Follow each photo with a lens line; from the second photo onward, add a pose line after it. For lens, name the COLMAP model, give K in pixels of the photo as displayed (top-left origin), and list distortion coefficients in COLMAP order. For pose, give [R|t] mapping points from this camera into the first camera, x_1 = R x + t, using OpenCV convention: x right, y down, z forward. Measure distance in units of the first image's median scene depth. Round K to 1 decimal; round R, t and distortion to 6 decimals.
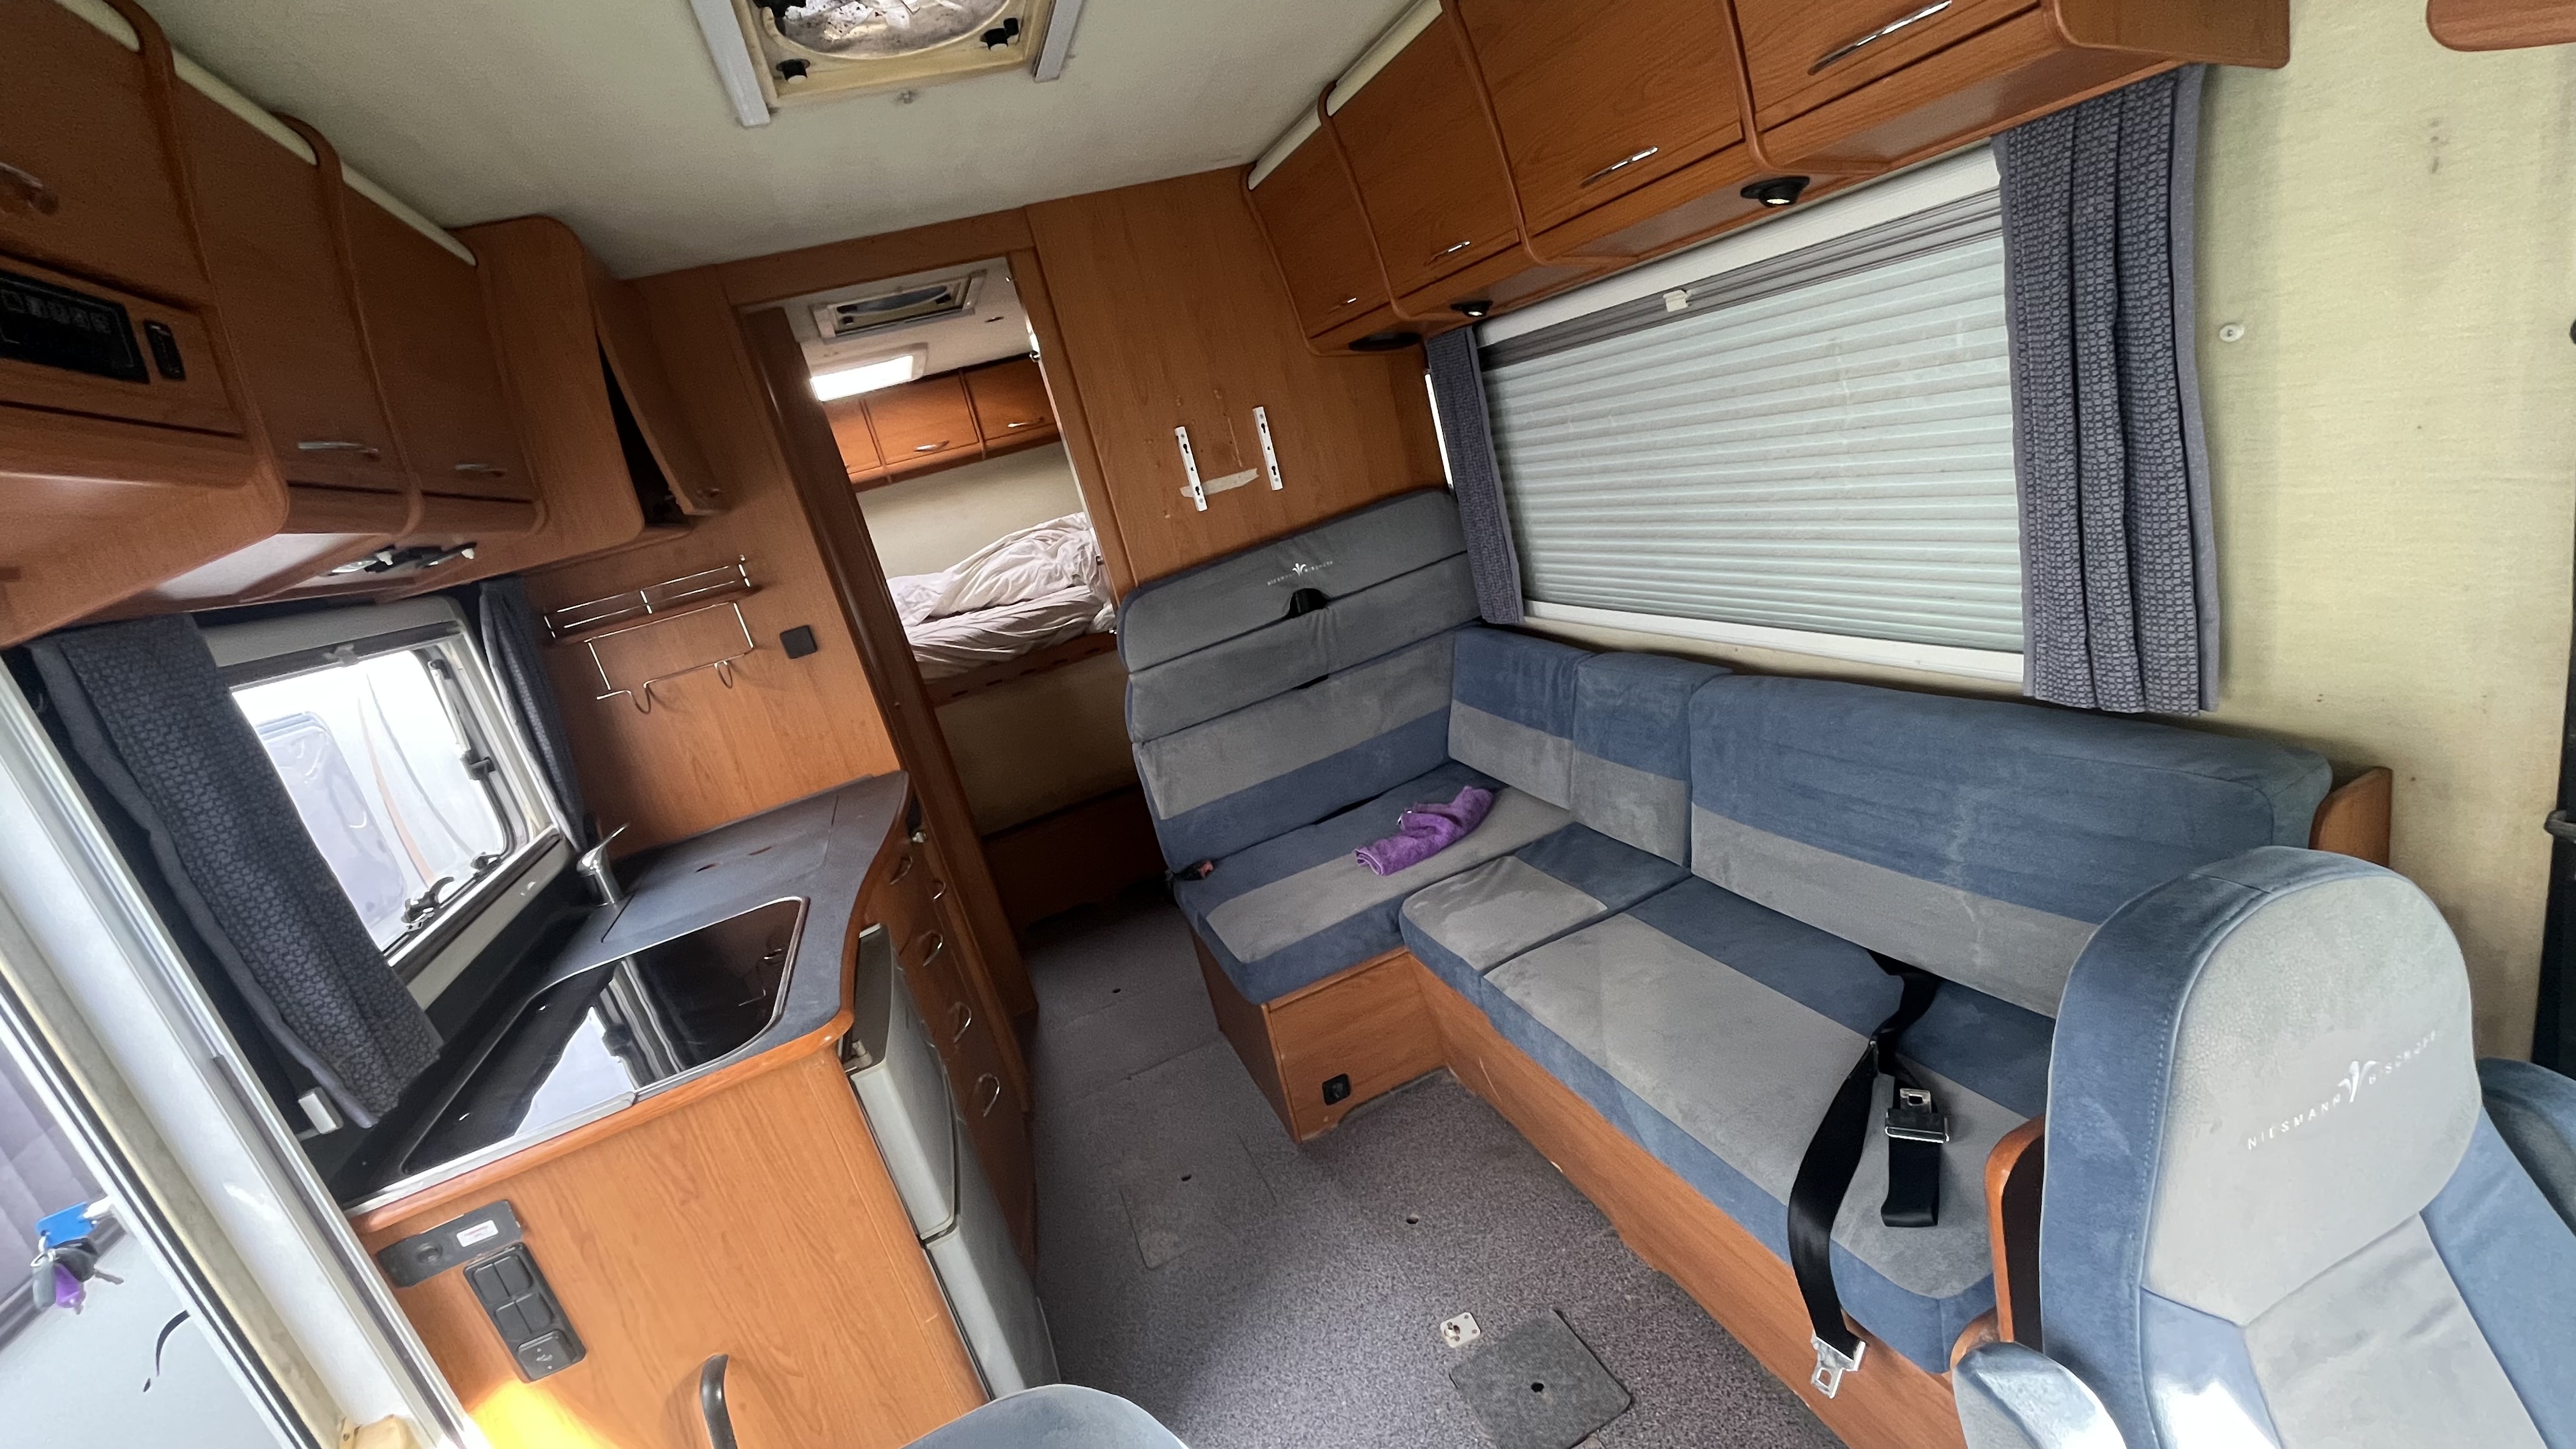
lens RADIAL K [[1038.7, 0, 1279.2], [0, 1038.7, 724.5], [0, 0, 1]] dist [-0.001402, -0.000550]
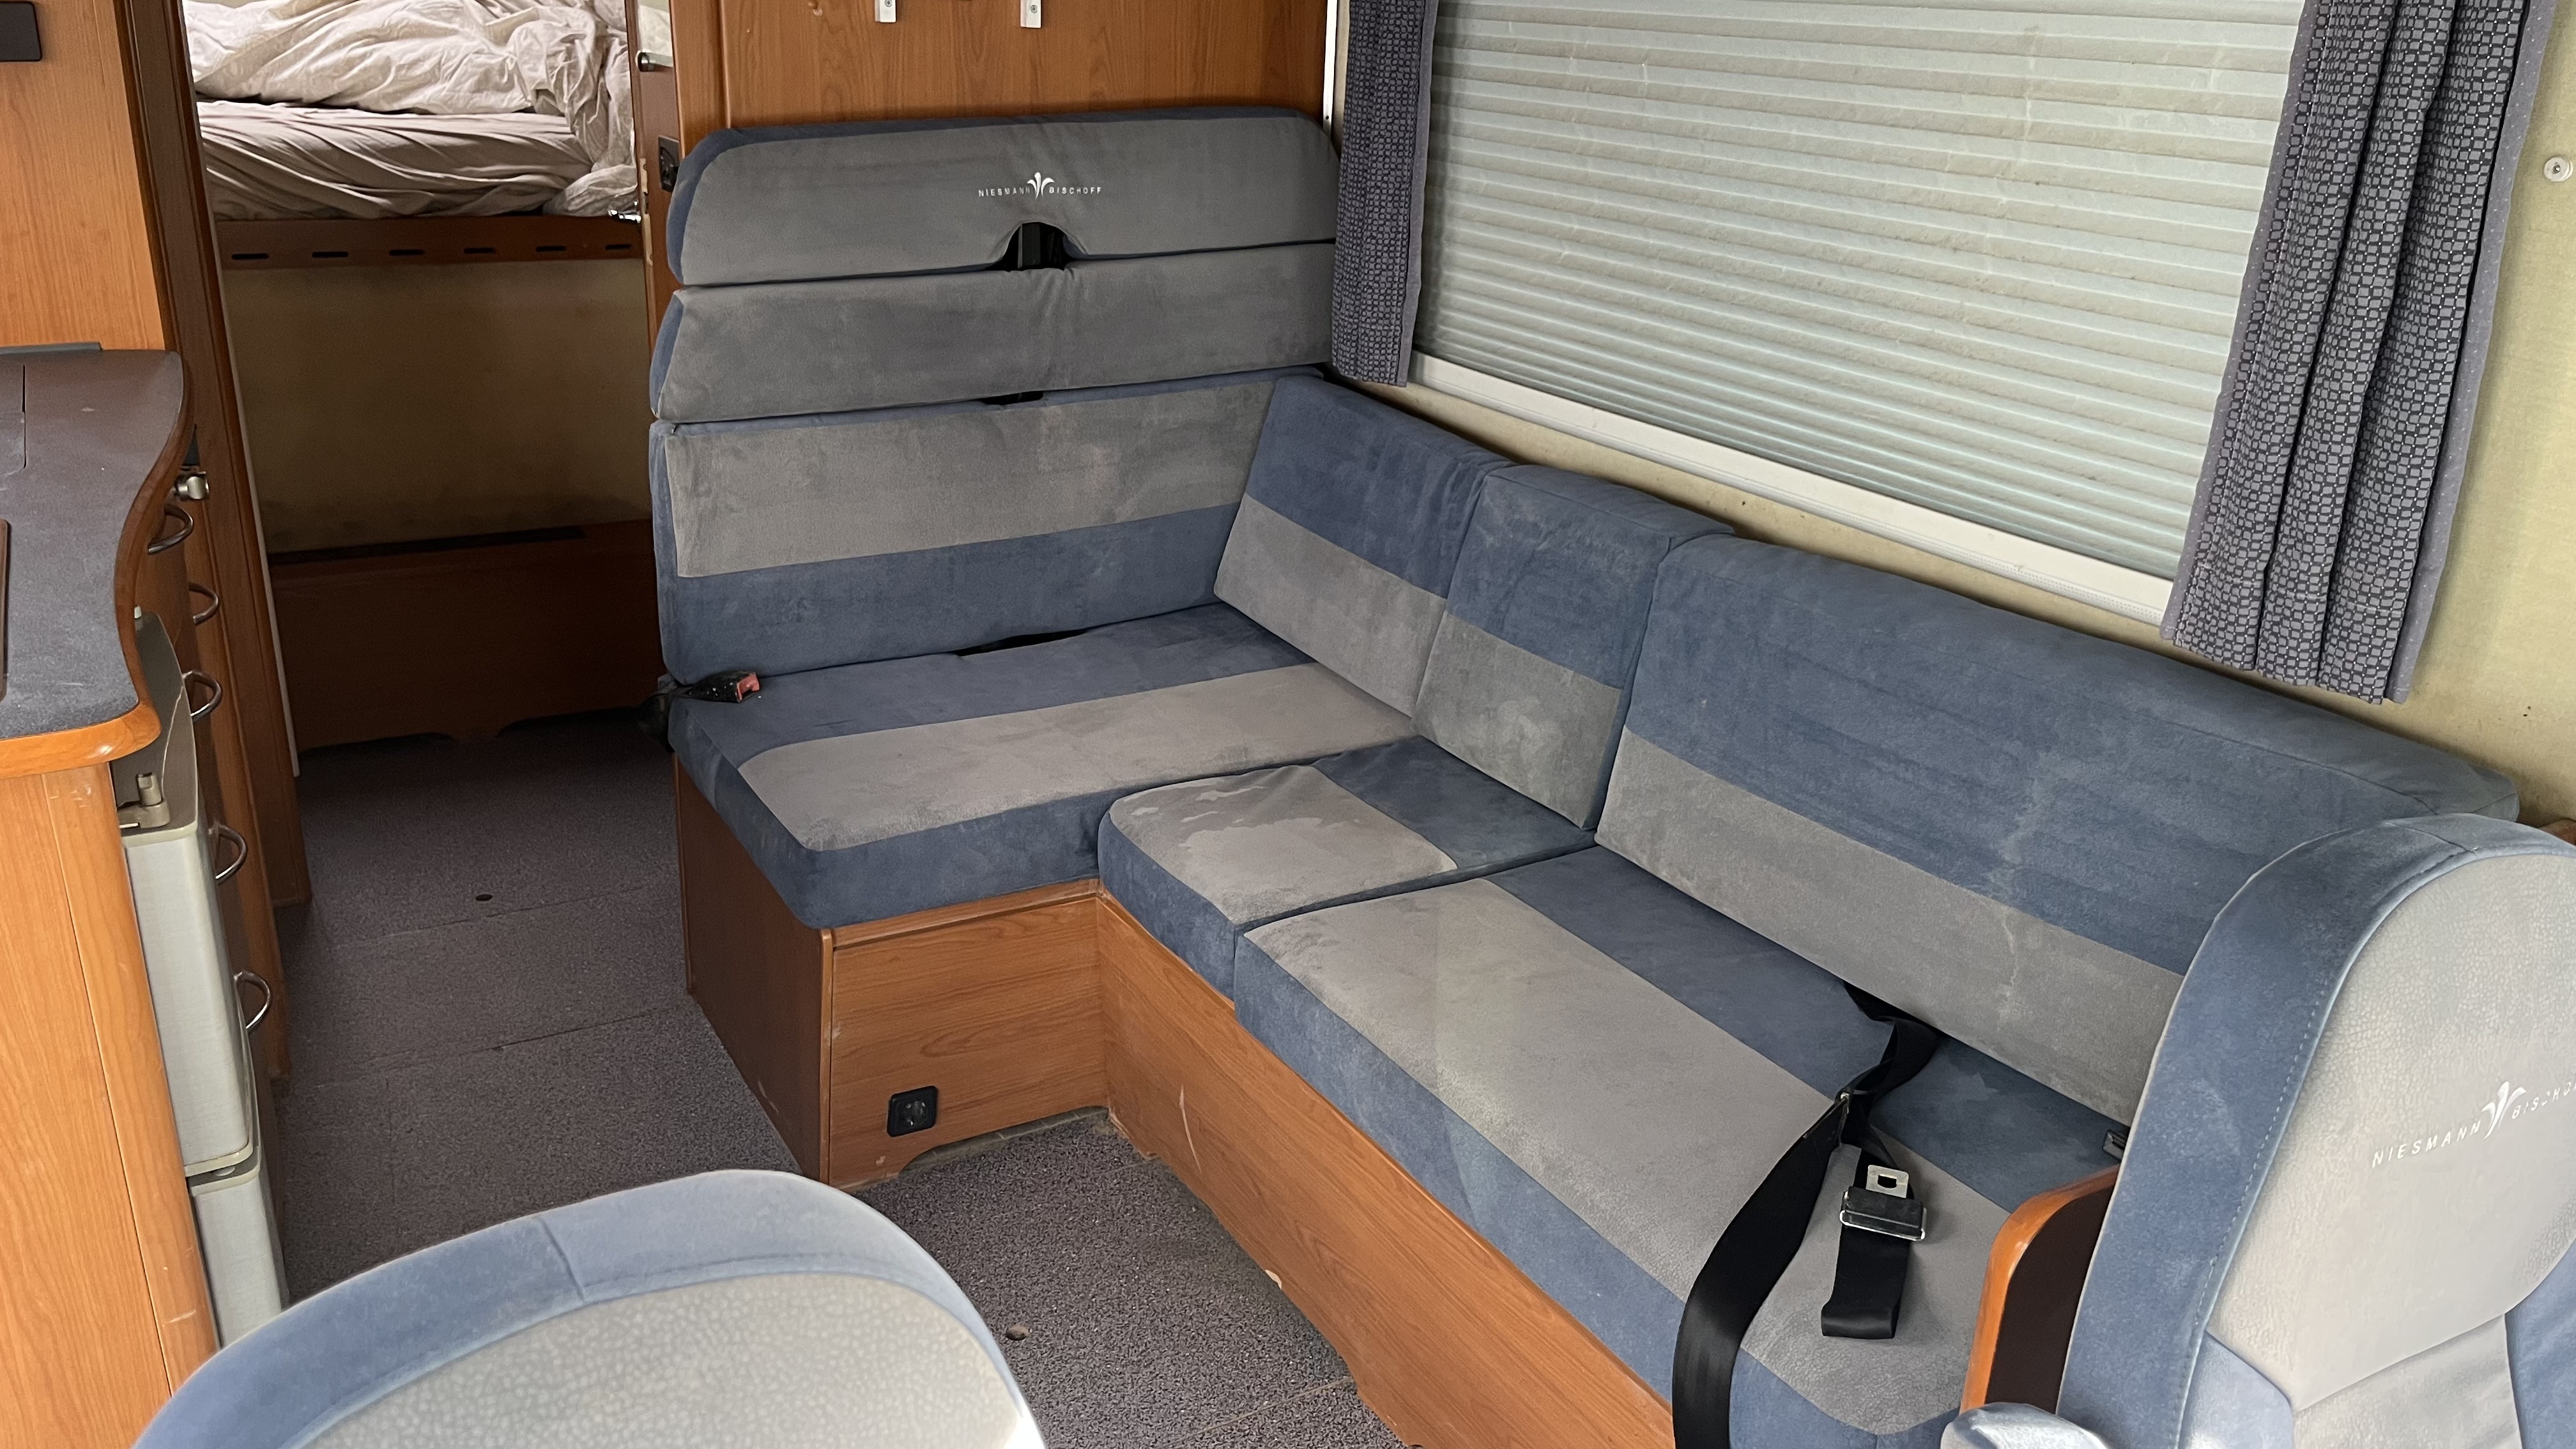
lens RADIAL K [[1956.4, 0, 1280.7], [0, 1956.4, 722.8], [0, 0, 1]] dist [0.054046, -0.066066]
pose [[0.942192, 0.211278, 0.260069, -0.083595], [-0.227664, 0.973138, 0.034226, 0.071716], [-0.245852, -0.091456, 0.964983, -0.054446]]
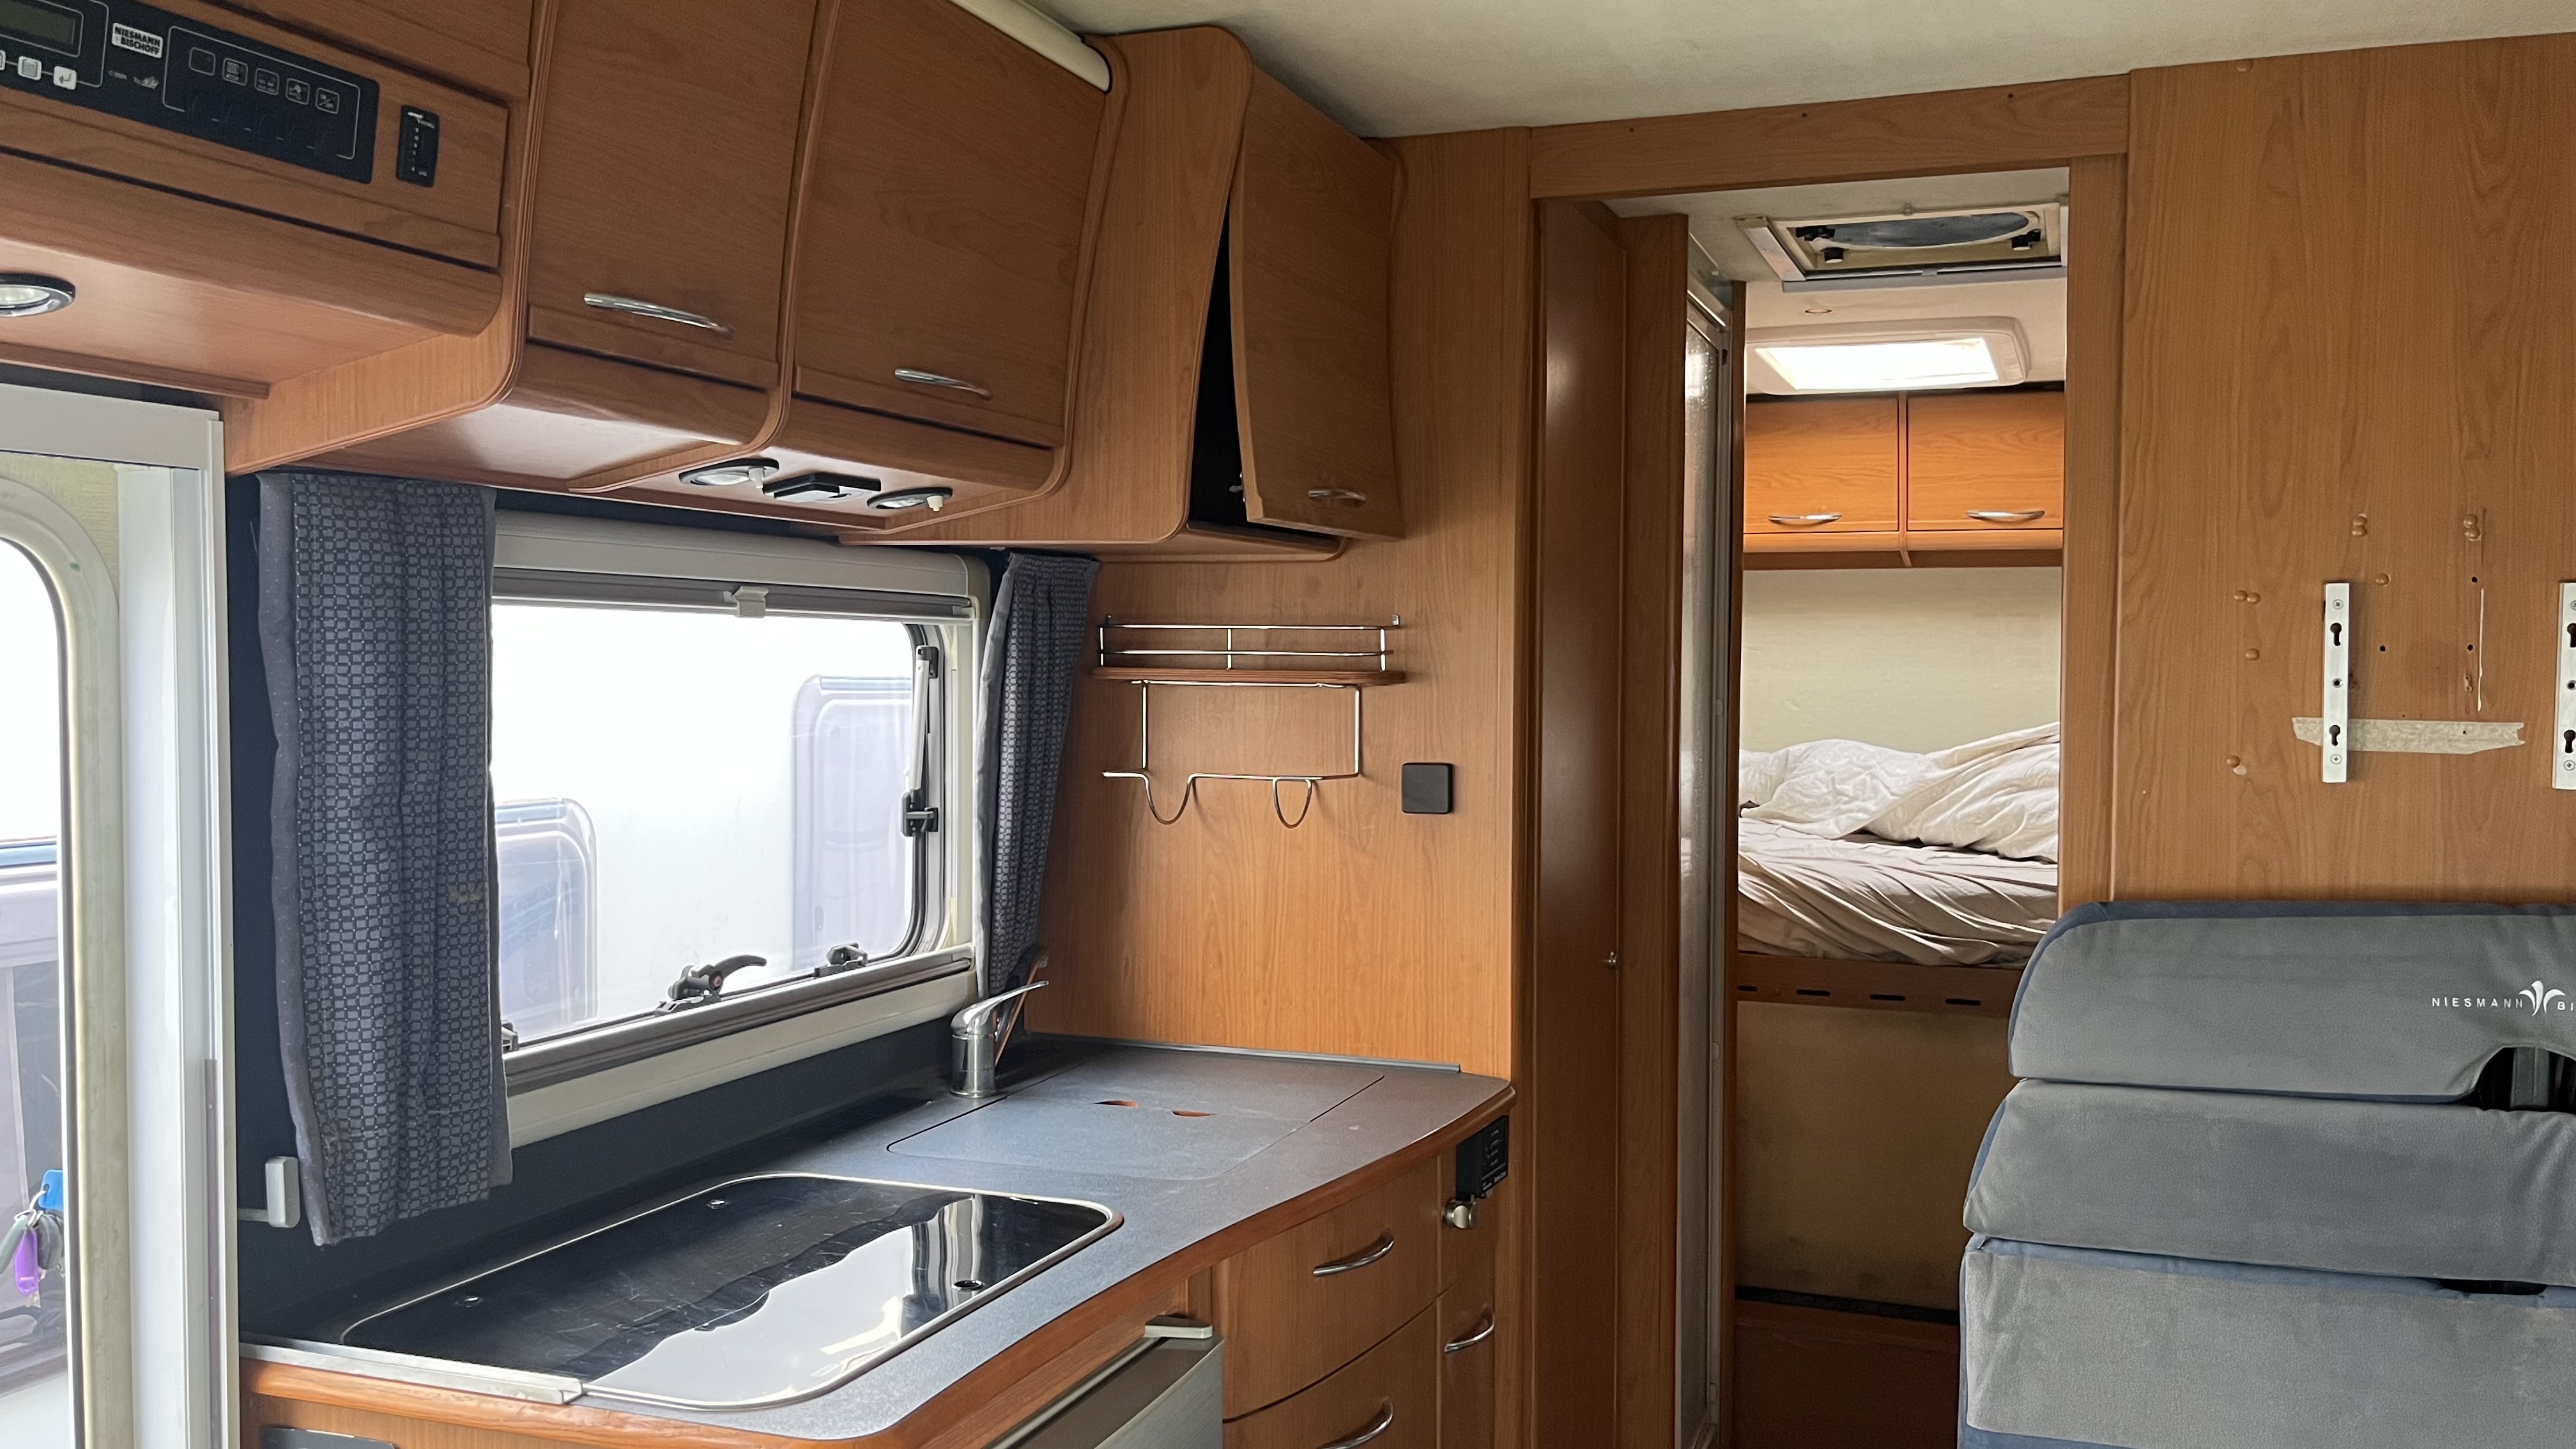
lens RADIAL K [[2059.9, 0, 1299.7], [0, 2059.9, 740.3], [0, 0, 1]] dist [0.057871, -0.070989]
pose [[0.719776, 0.278949, -0.635697, 0.184137], [-0.368386, 0.929628, -0.009181, -0.073407], [0.588400, 0.240790, 0.771884, 0.127859]]
